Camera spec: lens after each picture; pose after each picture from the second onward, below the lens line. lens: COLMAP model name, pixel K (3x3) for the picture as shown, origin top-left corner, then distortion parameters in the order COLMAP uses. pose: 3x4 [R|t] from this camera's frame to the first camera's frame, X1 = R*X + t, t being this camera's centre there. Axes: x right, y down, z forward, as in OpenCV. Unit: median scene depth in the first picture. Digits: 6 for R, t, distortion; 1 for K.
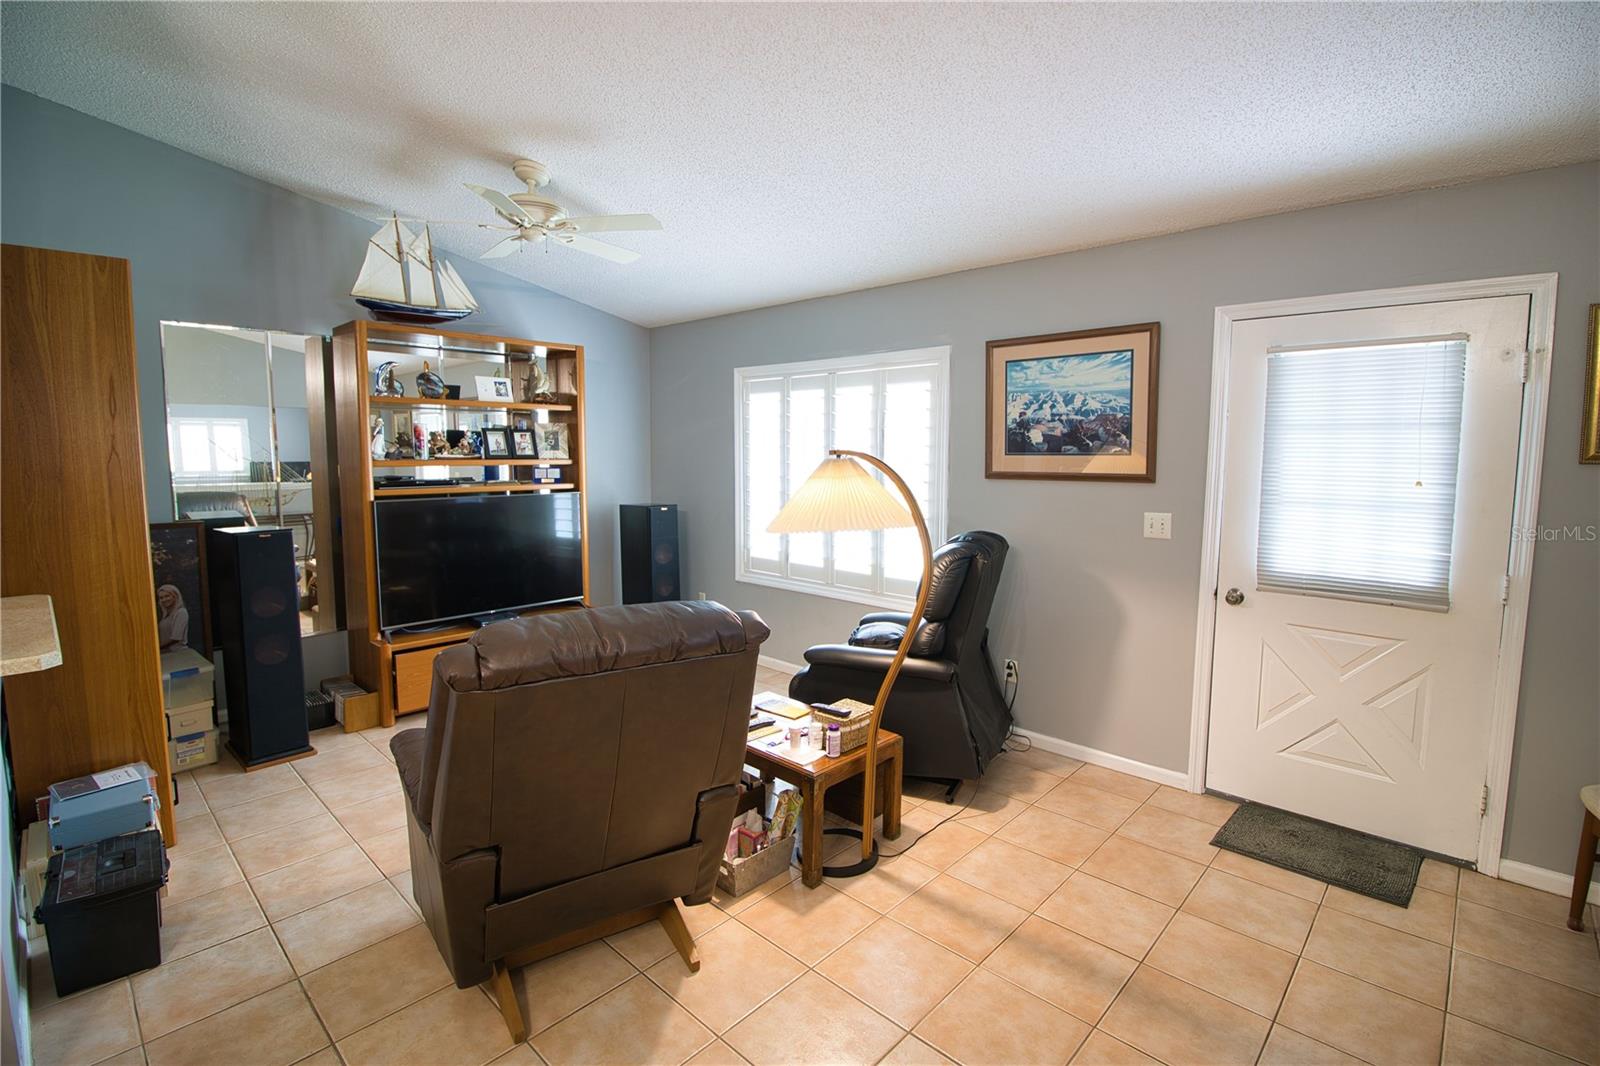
lens RADIAL K [[737.7, 0, 809.1], [0, 737.7, 514.8], [0, 0, 1]] dist [-0.004695, -0.010660]
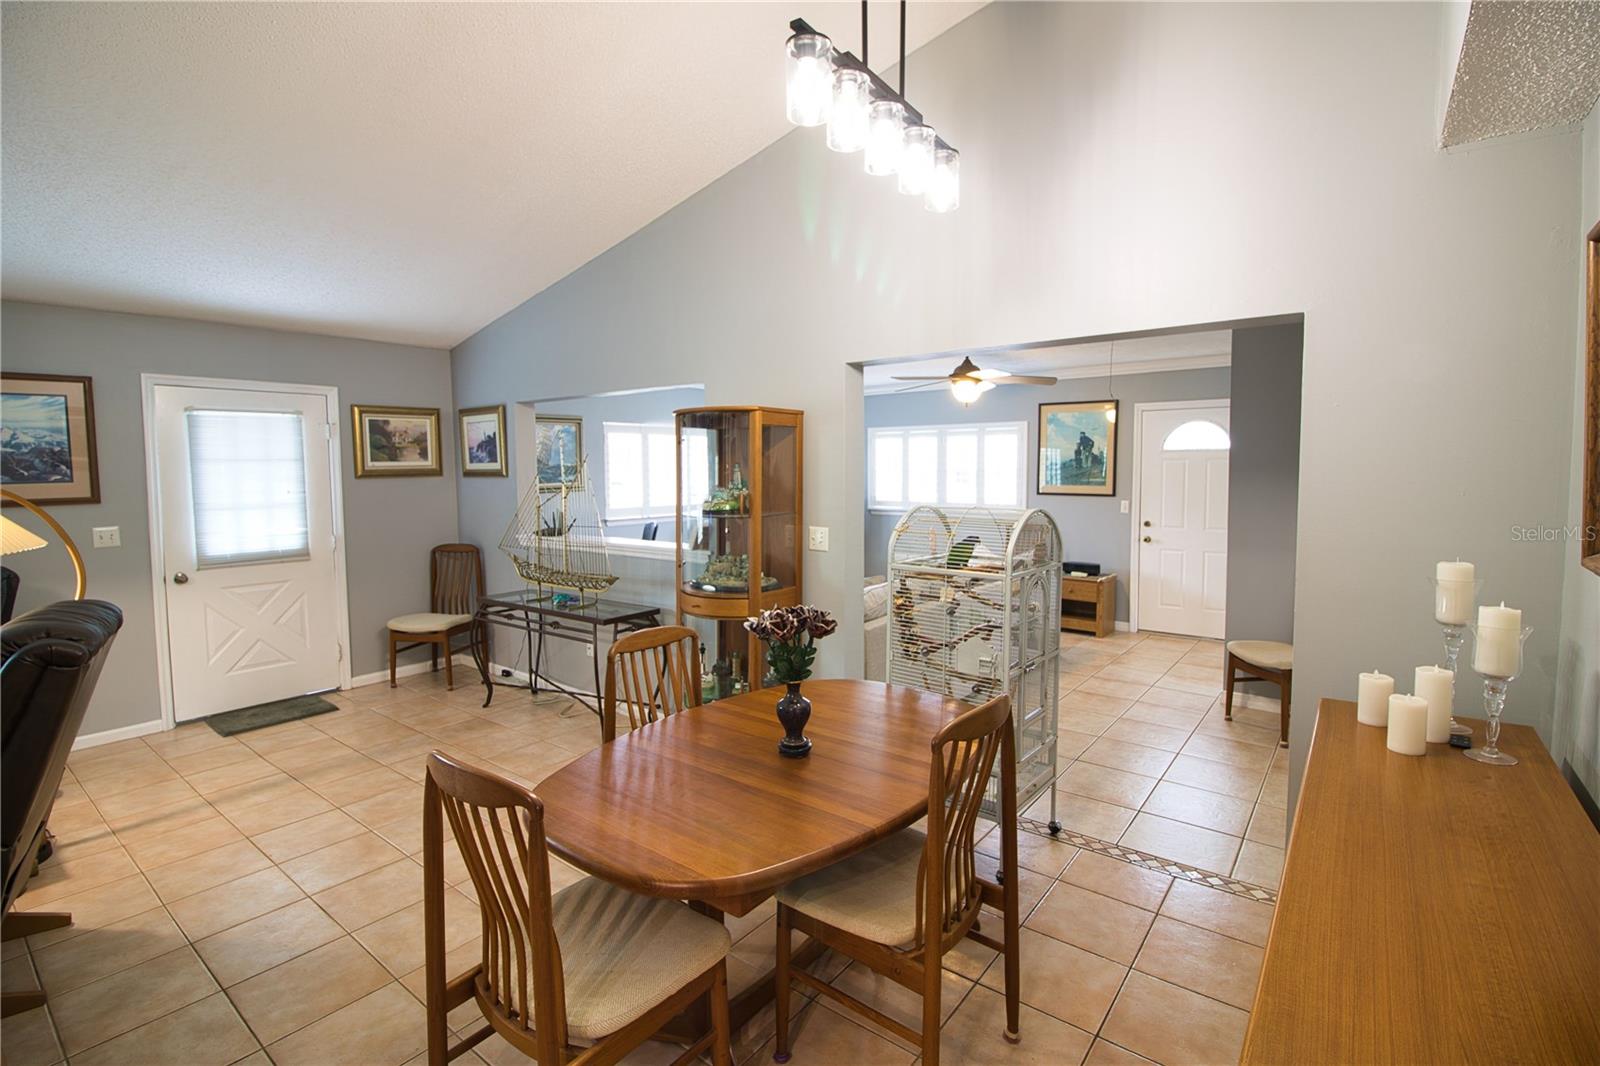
lens RADIAL K [[737.7, 0, 809.1], [0, 737.7, 514.8], [0, 0, 1]] dist [-0.004695, -0.010660]
pose [[-0.095919, -0.066409, 0.993171, -0.912256], [0.099861, 0.992096, 0.075982, 0.002493], [-0.990367, 0.106467, -0.088529, -0.090204]]
